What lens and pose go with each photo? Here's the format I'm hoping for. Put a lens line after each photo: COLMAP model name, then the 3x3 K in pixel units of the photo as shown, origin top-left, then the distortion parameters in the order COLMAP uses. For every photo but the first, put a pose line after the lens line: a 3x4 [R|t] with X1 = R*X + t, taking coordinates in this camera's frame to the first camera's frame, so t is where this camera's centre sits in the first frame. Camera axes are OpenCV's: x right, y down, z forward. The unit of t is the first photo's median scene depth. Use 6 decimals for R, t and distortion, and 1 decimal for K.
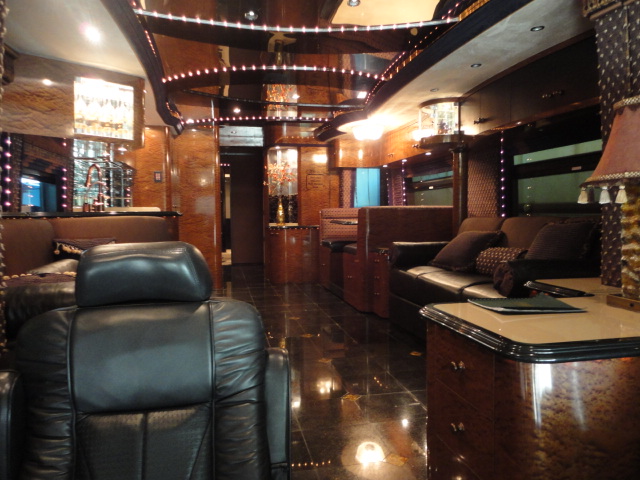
lens RADIAL K [[464.5, 0, 320.0], [0, 464.5, 240.0], [0, 0, 1]] dist [0.003390, 0.000691]
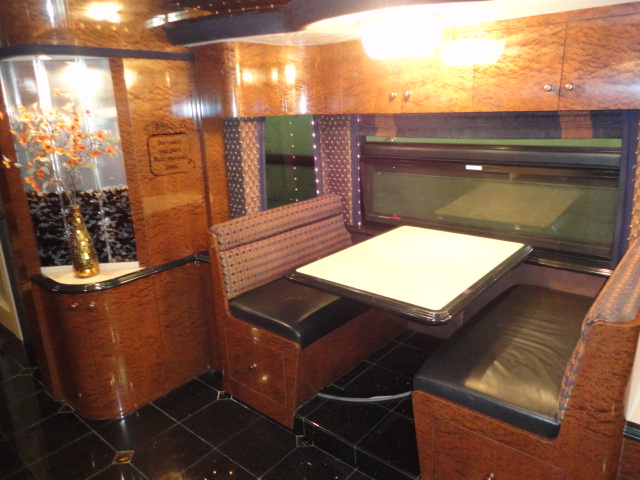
lens RADIAL K [[464.5, 0, 320.0], [0, 464.5, 240.0], [0, 0, 1]] dist [0.003390, 0.000691]
pose [[0.790783, -0.190645, 0.581650, -0.152047], [0.063438, 0.970668, 0.231905, -0.135127], [-0.608800, -0.146487, 0.779682, 0.586667]]
